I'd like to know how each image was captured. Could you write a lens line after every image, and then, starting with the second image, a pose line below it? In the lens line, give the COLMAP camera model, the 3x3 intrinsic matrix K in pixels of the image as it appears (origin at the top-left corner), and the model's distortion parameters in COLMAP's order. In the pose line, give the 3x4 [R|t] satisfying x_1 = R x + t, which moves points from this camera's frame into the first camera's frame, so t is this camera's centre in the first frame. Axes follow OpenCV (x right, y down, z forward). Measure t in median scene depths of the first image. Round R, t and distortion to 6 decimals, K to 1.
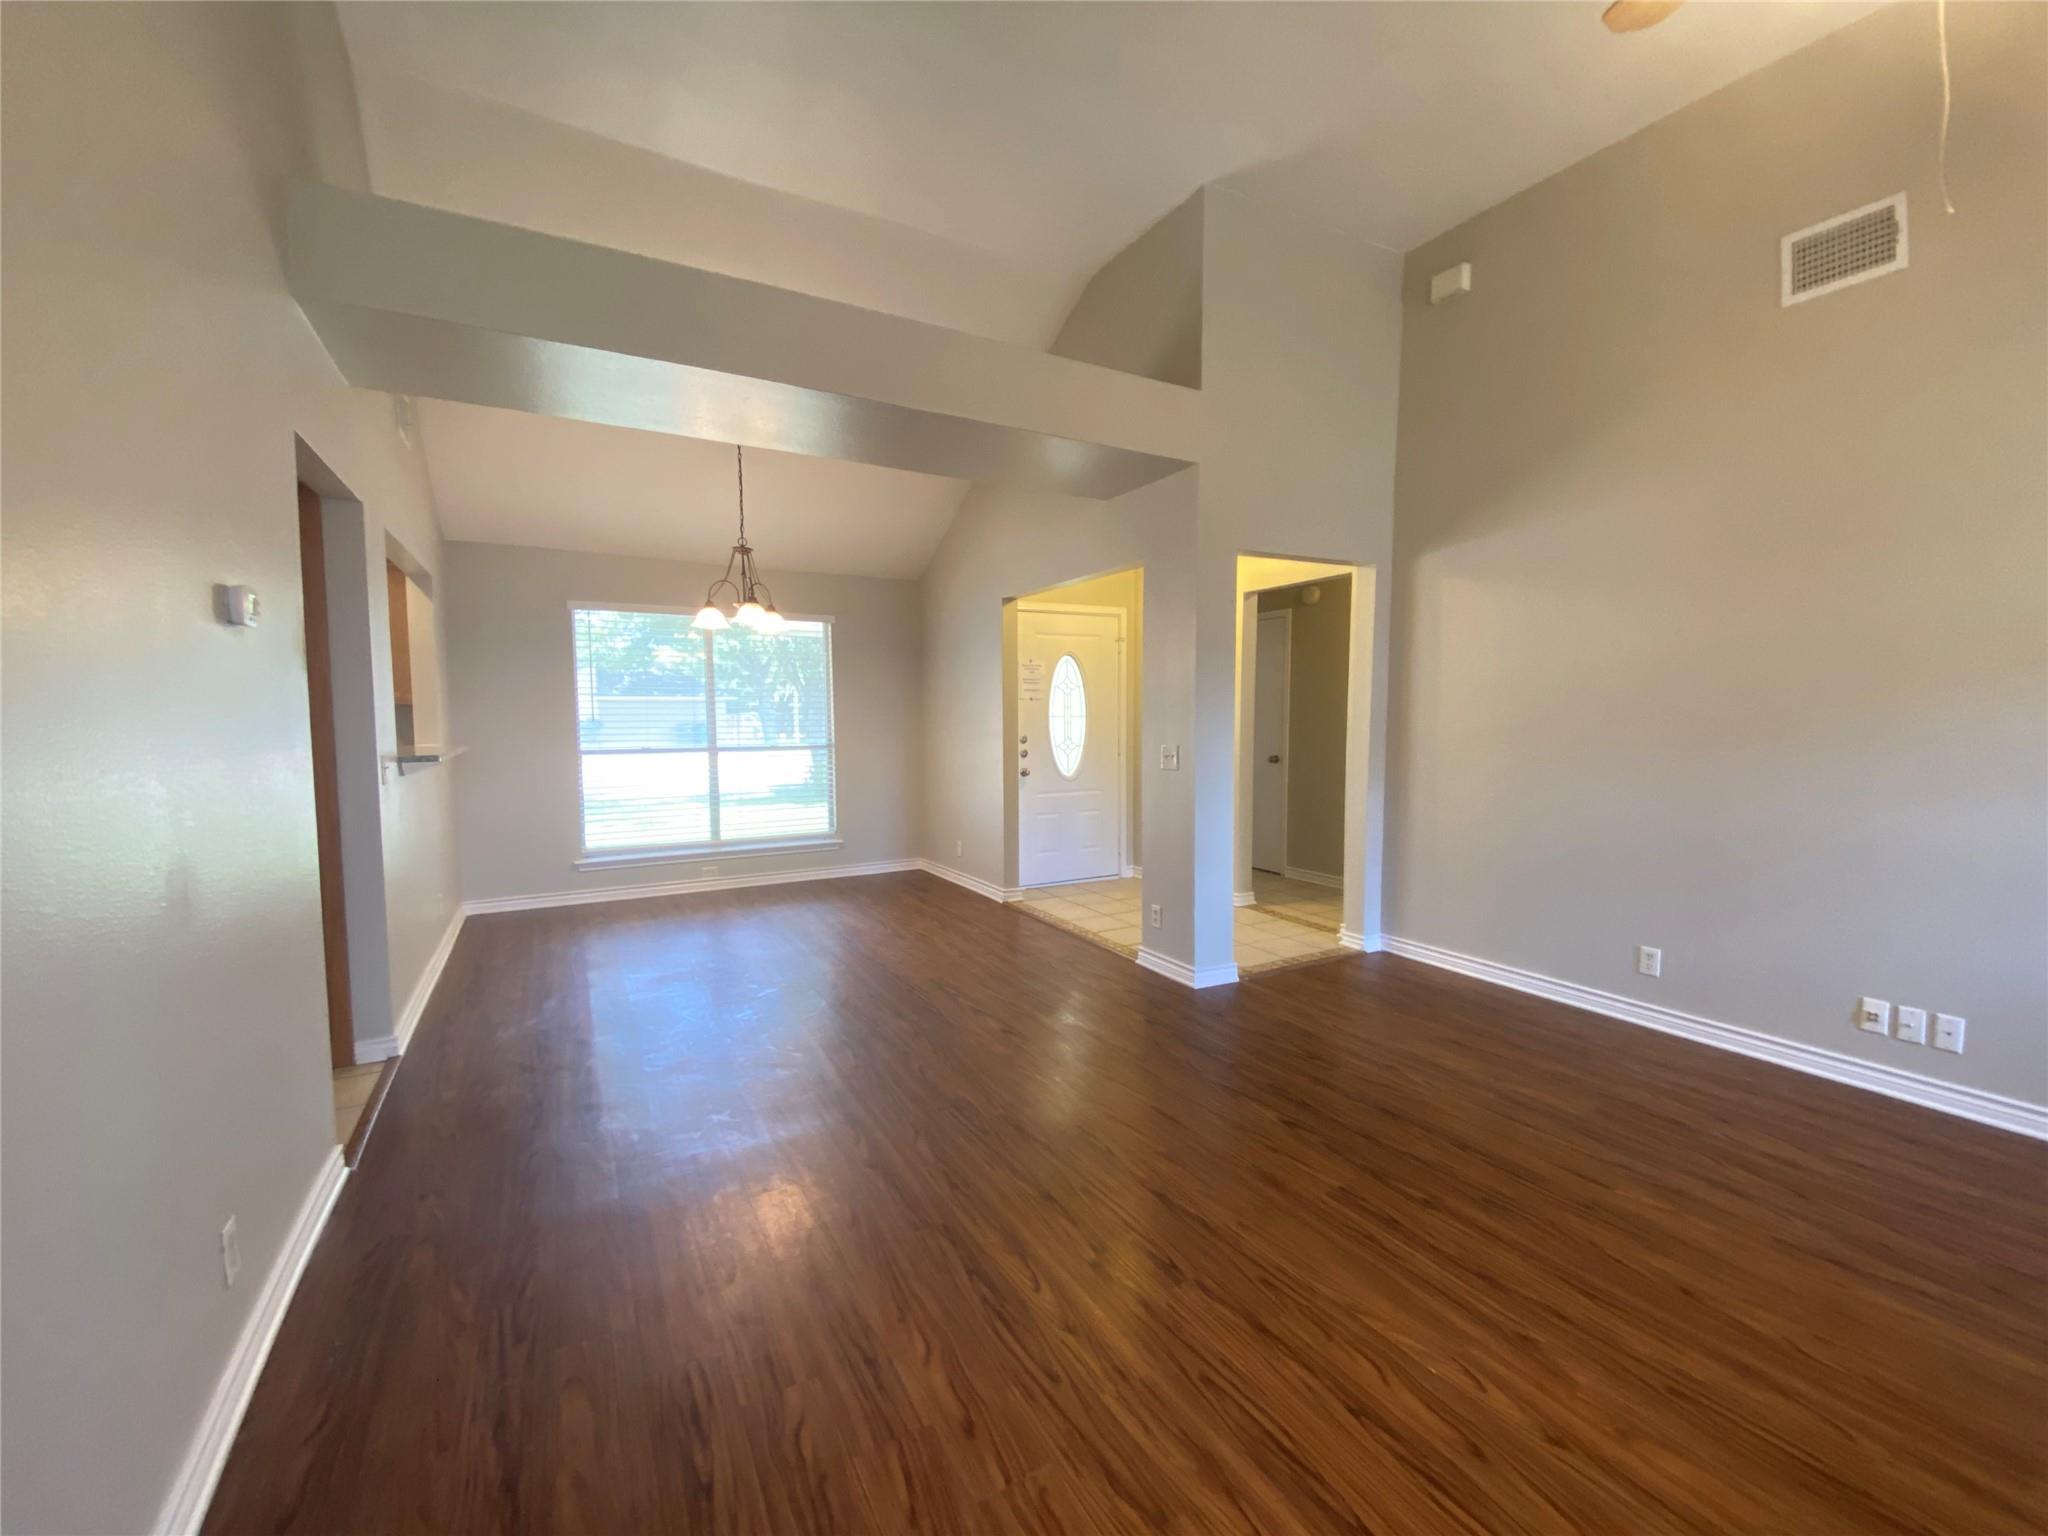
lens RADIAL K [[829.4, 0, 1006.8], [0, 829.4, 767.6], [0, 0, 1]] dist [-0.004624, -0.010476]
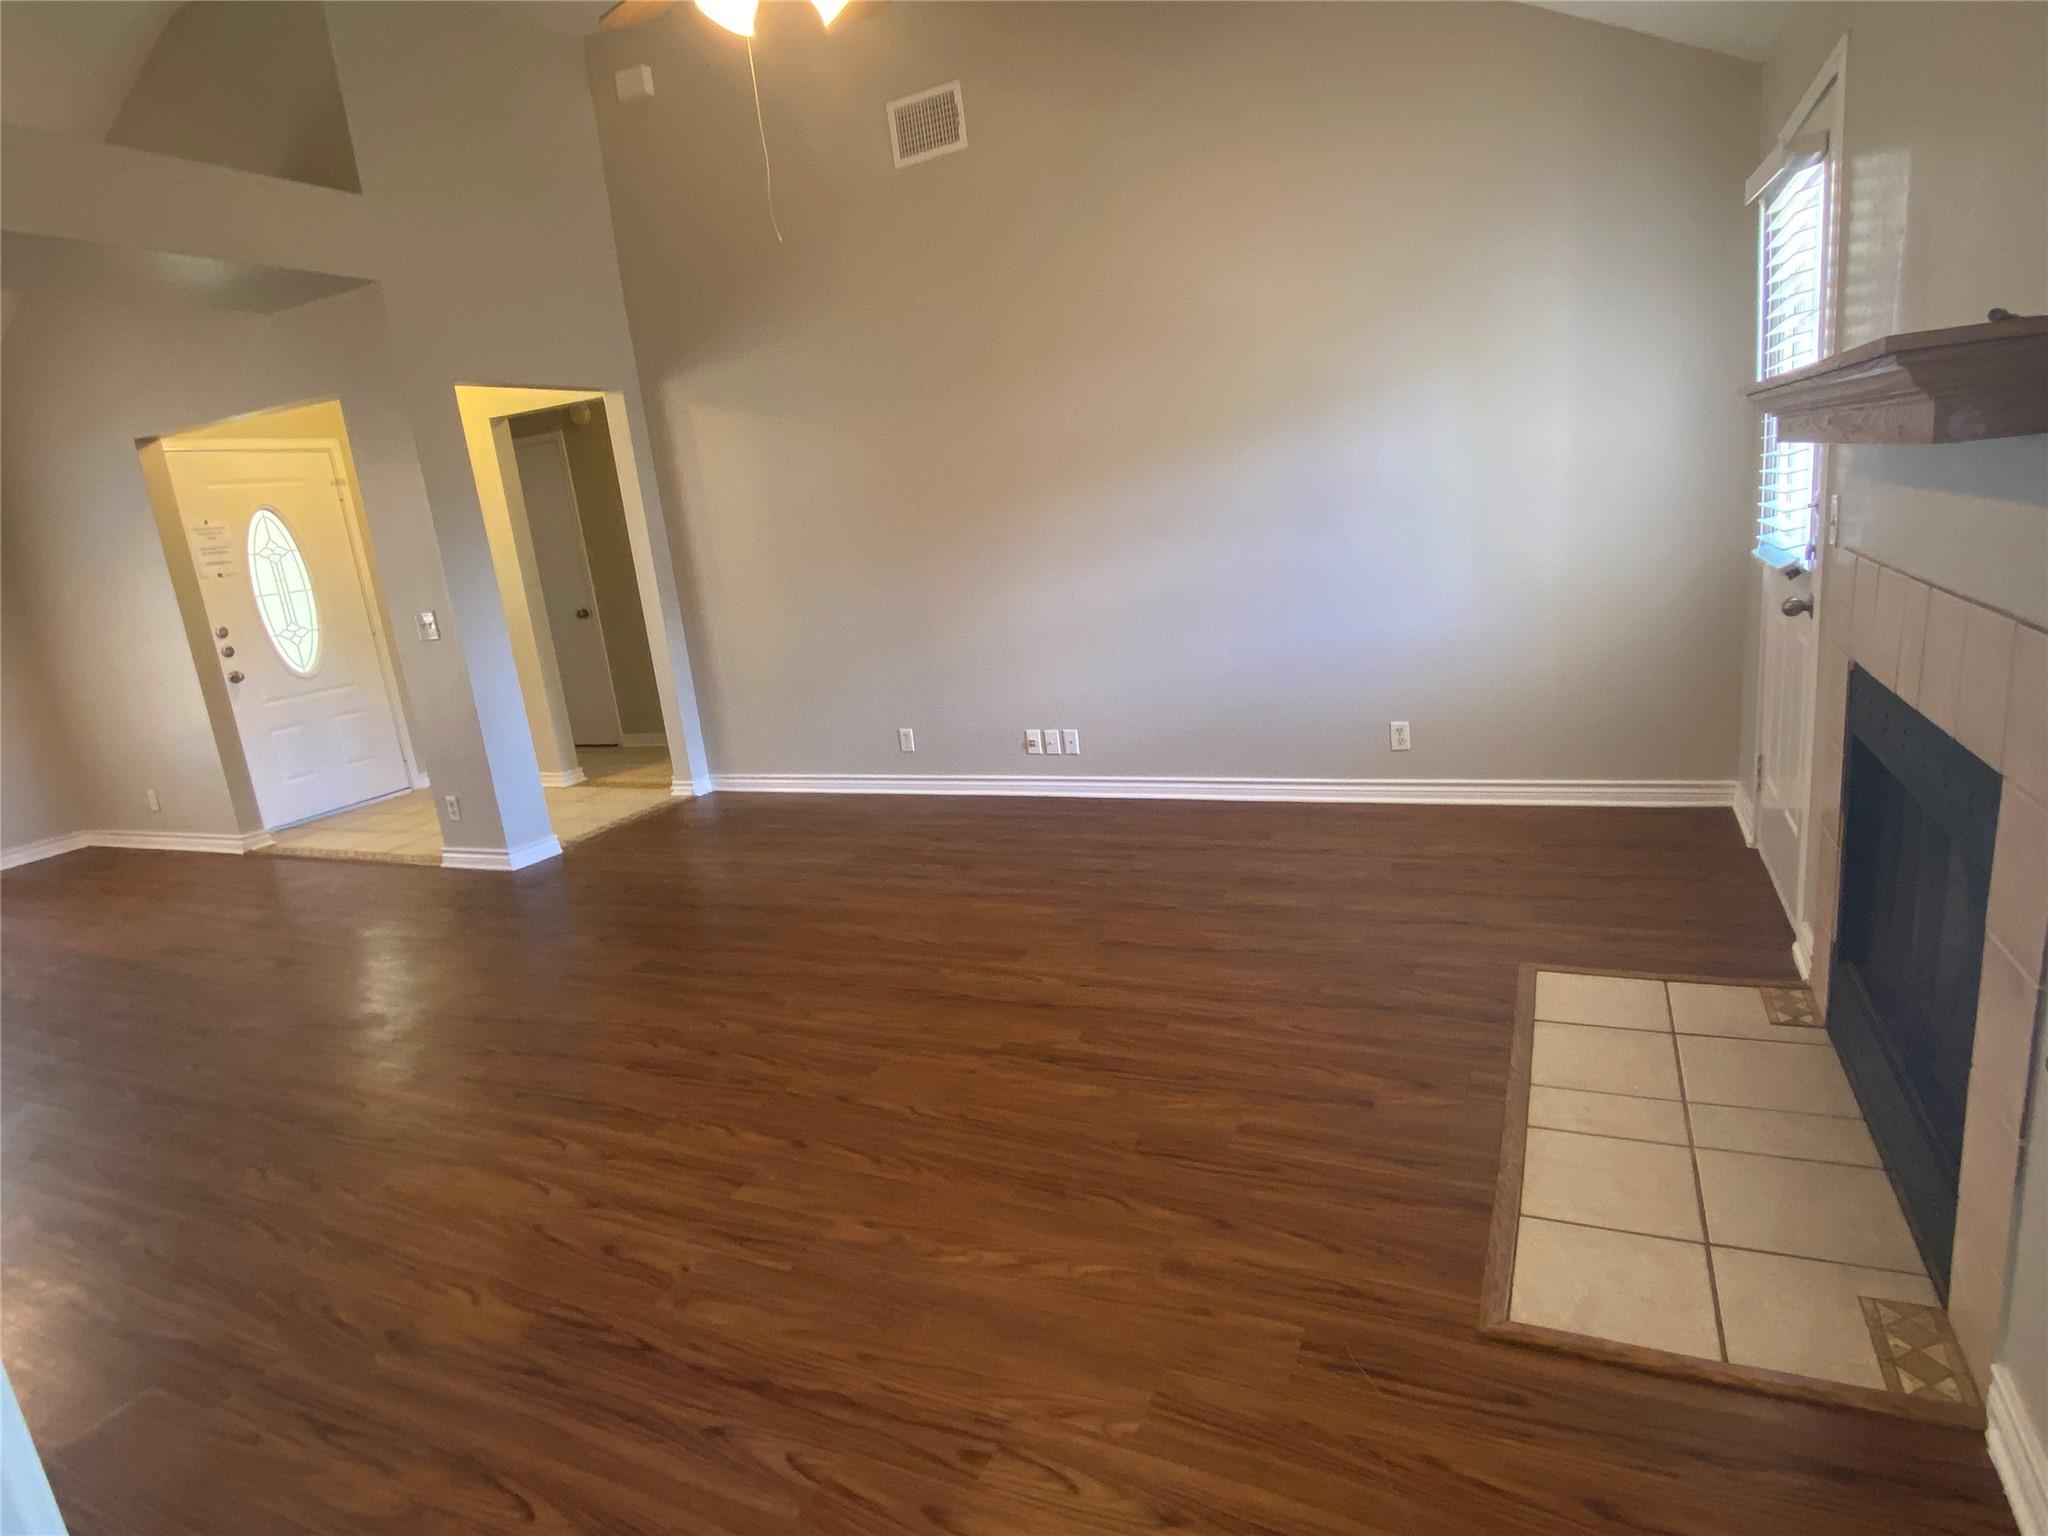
lens RADIAL K [[1187.2, 0, 1050.7], [0, 1187.2, 780.4], [0, 0, 1]] dist [0.019272, -0.012309]
pose [[0.802023, -0.211423, 0.558623, -0.012002], [0.140934, 0.975835, 0.166985, 0.027268], [-0.580428, -0.055197, 0.812439, -0.376062]]
